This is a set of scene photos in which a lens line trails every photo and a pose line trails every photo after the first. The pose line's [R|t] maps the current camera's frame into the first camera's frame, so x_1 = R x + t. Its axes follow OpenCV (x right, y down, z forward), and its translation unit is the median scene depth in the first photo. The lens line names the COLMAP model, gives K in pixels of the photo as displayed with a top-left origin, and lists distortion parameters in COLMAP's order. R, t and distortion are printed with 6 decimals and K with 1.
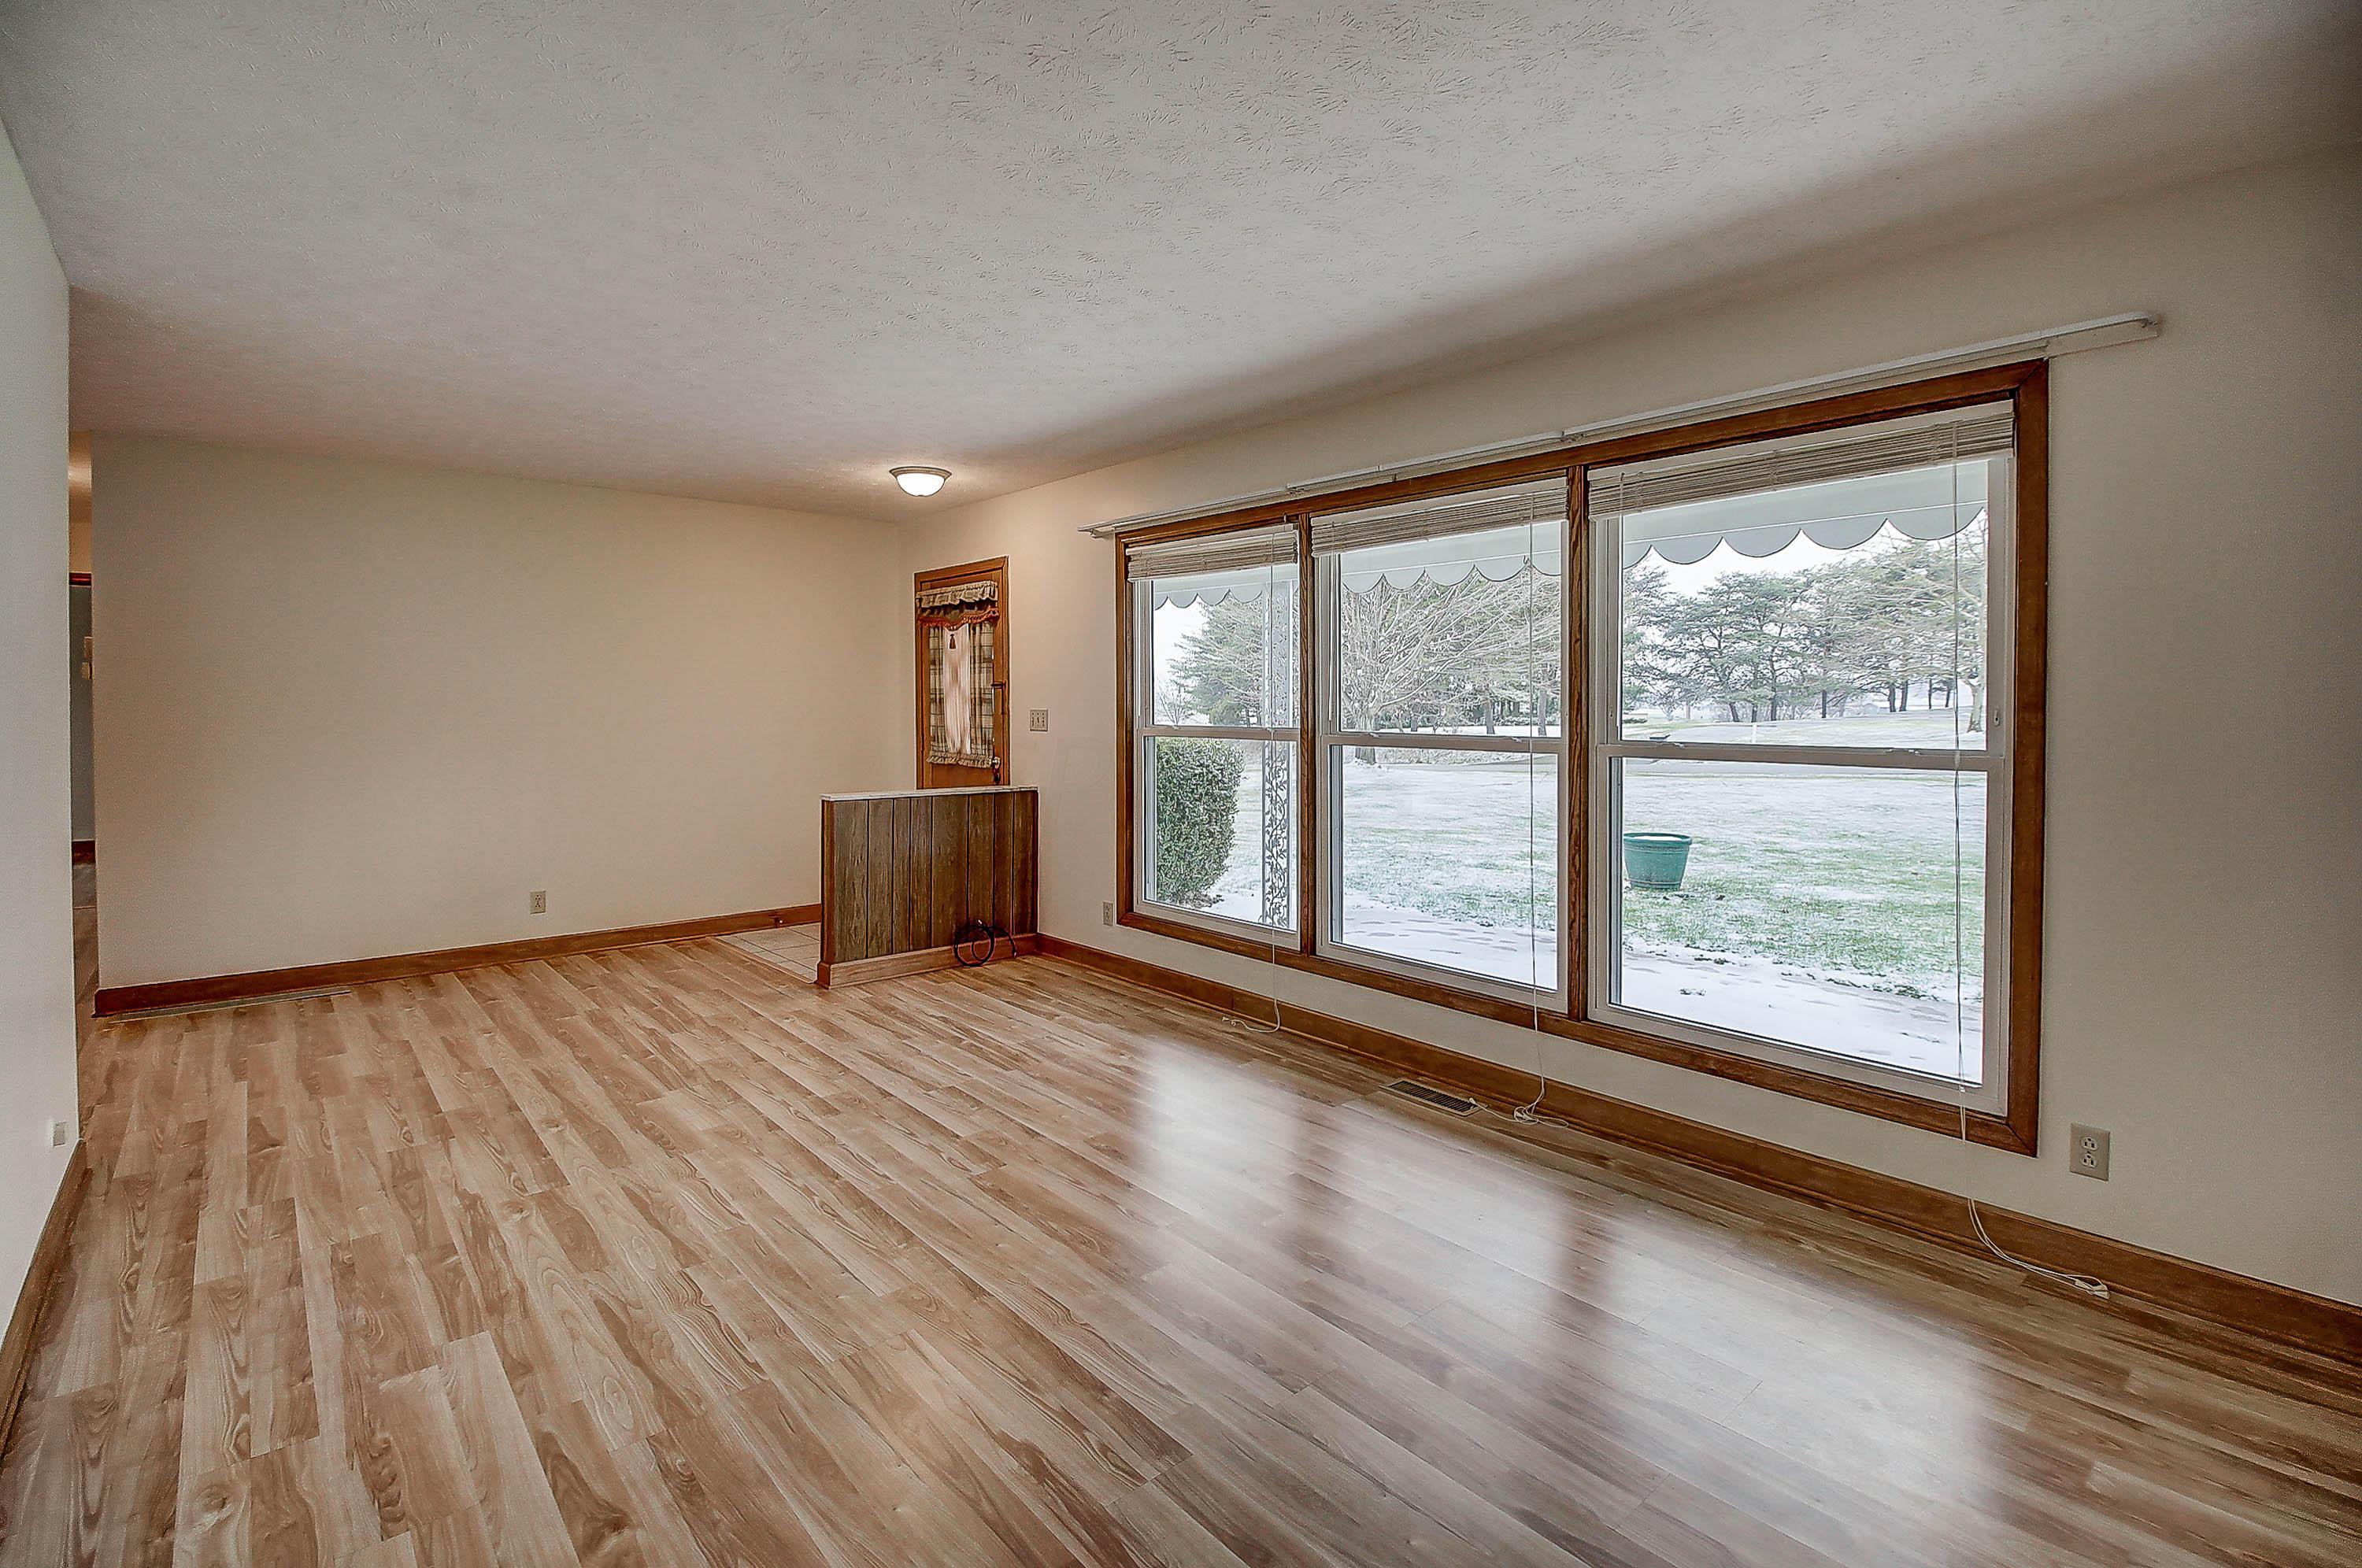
lens RADIAL K [[1137.3, 0, 1189.0], [0, 1137.3, 732.4], [0, 0, 1]] dist [-0.001659, -0.000888]
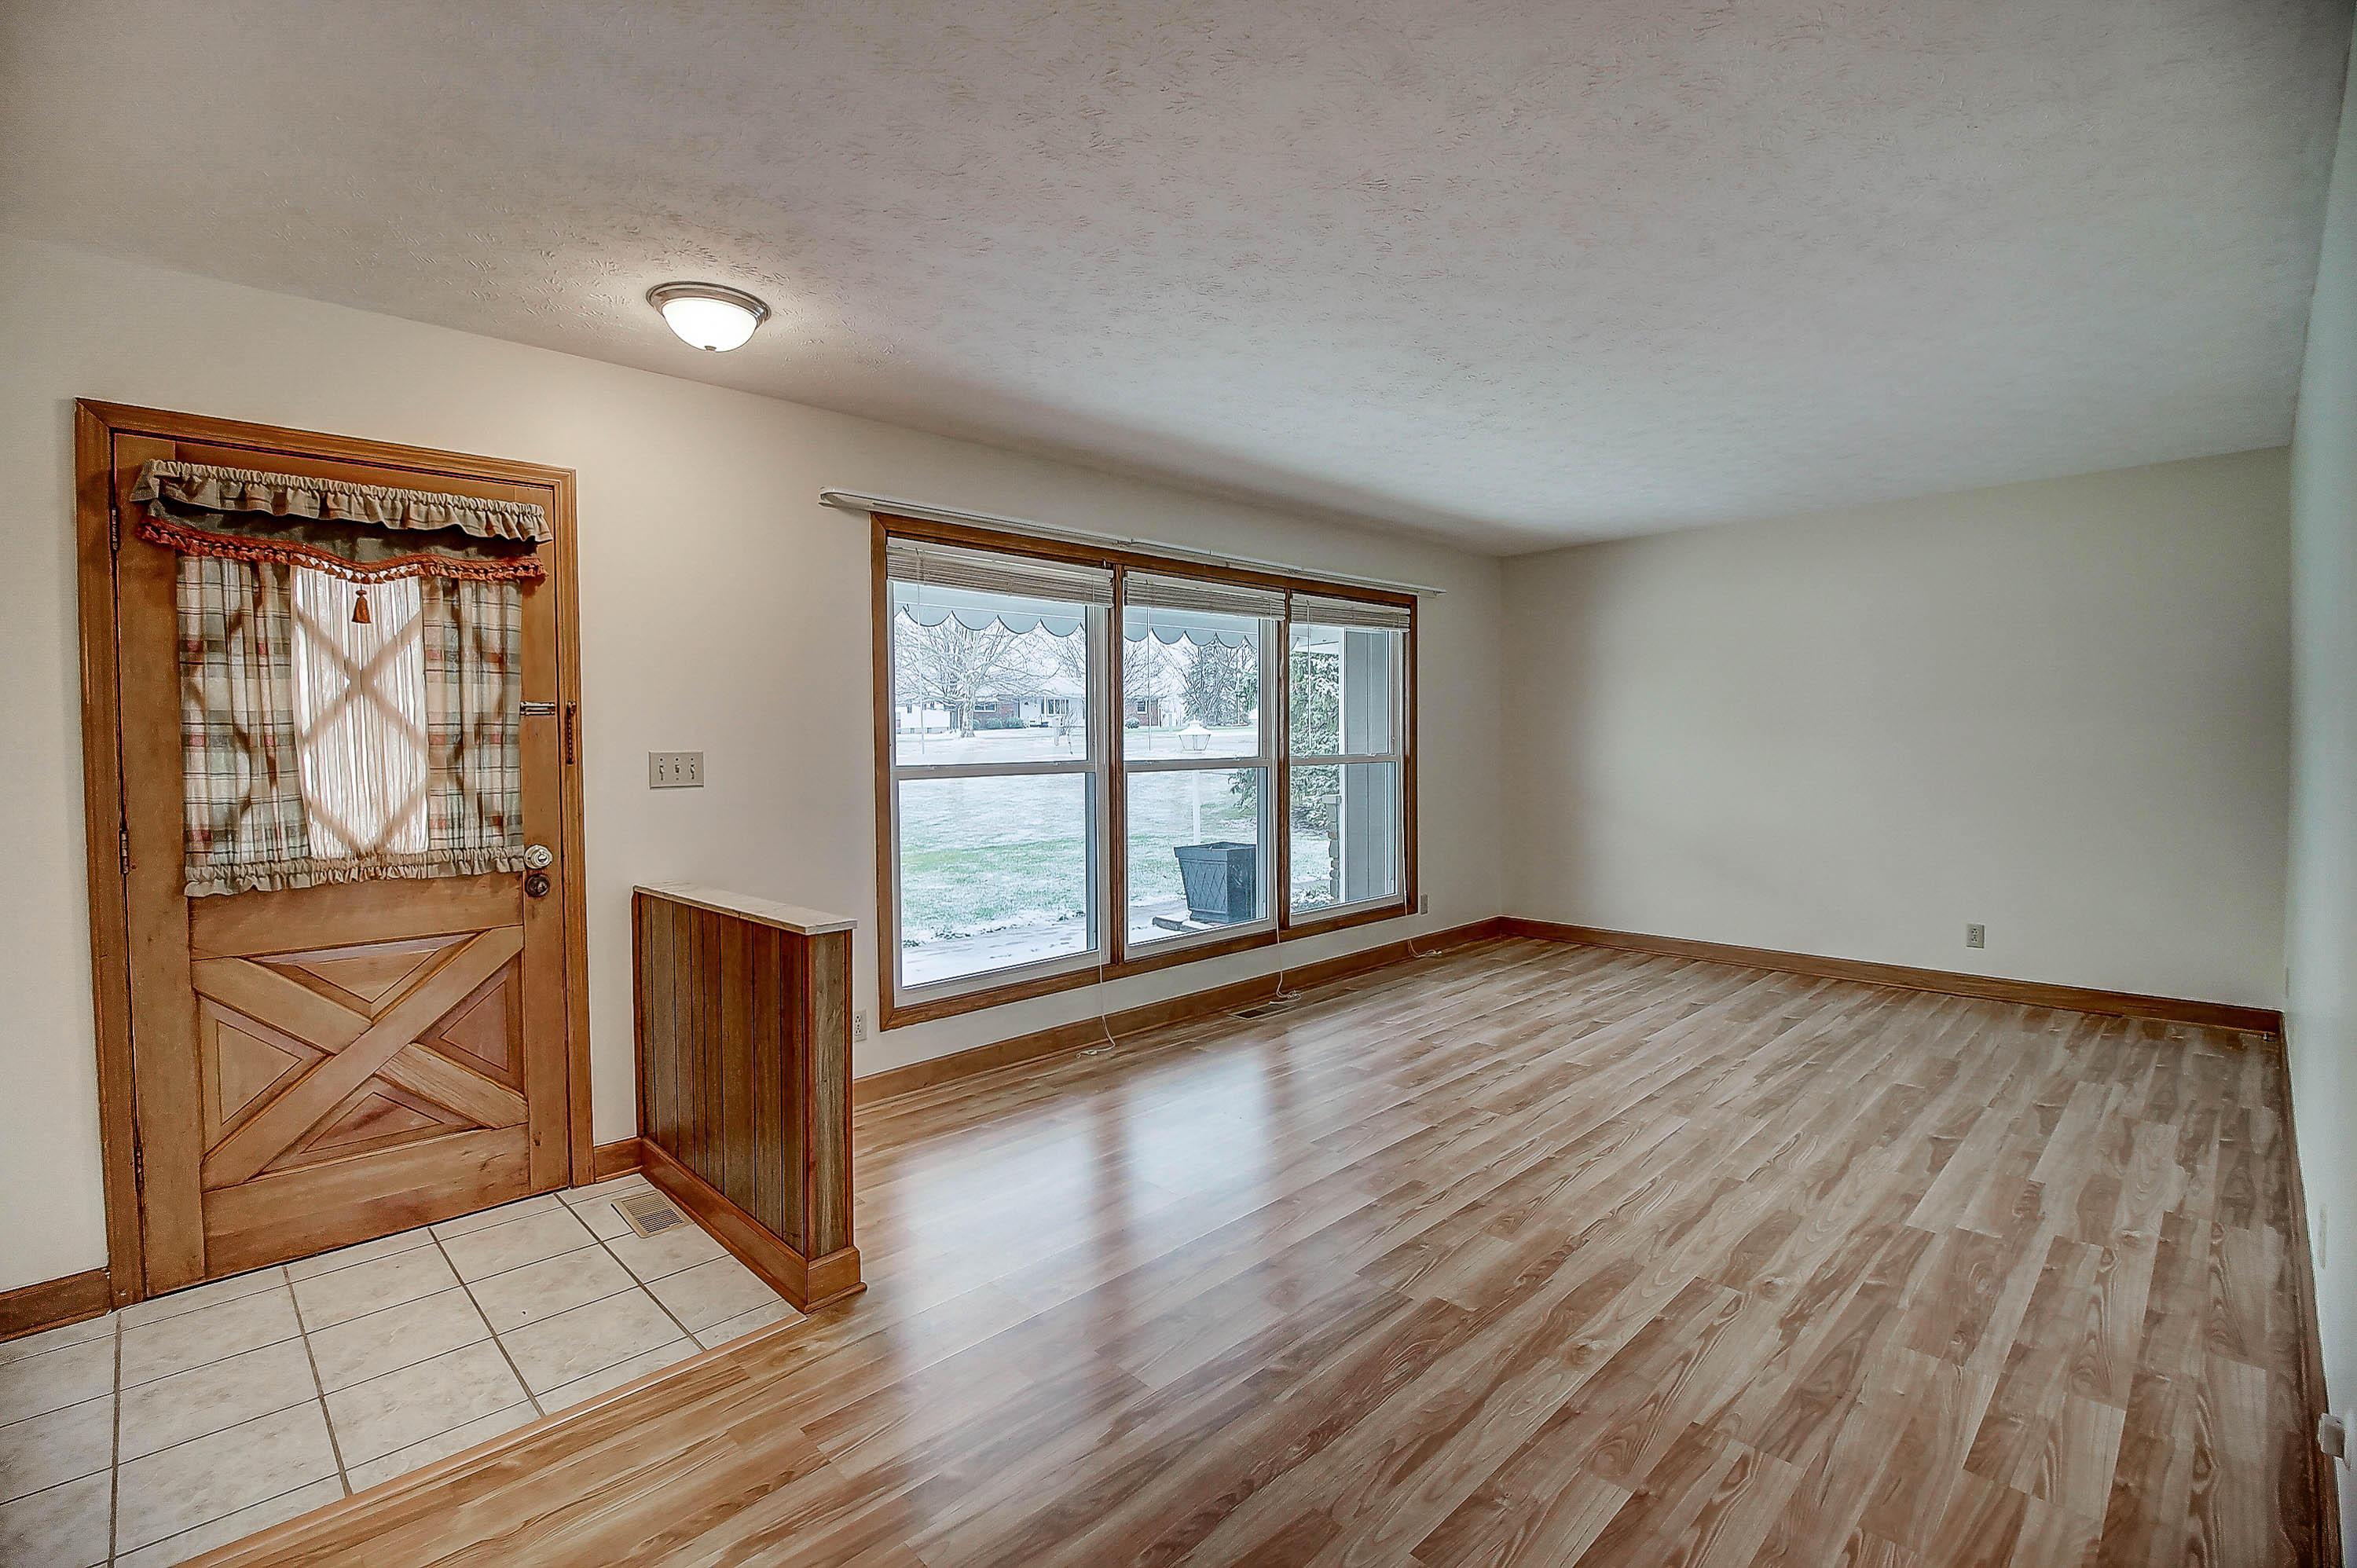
lens RADIAL K [[1067.2, 0, 1176.7], [0, 1067.2, 772.5], [0, 0, 1]] dist [-0.001840, -0.001022]
pose [[-0.085493, -0.035295, 0.995713, -1.271749], [0.036758, 0.998580, 0.038552, -0.037901], [-0.995660, 0.039896, -0.084075, 1.402320]]
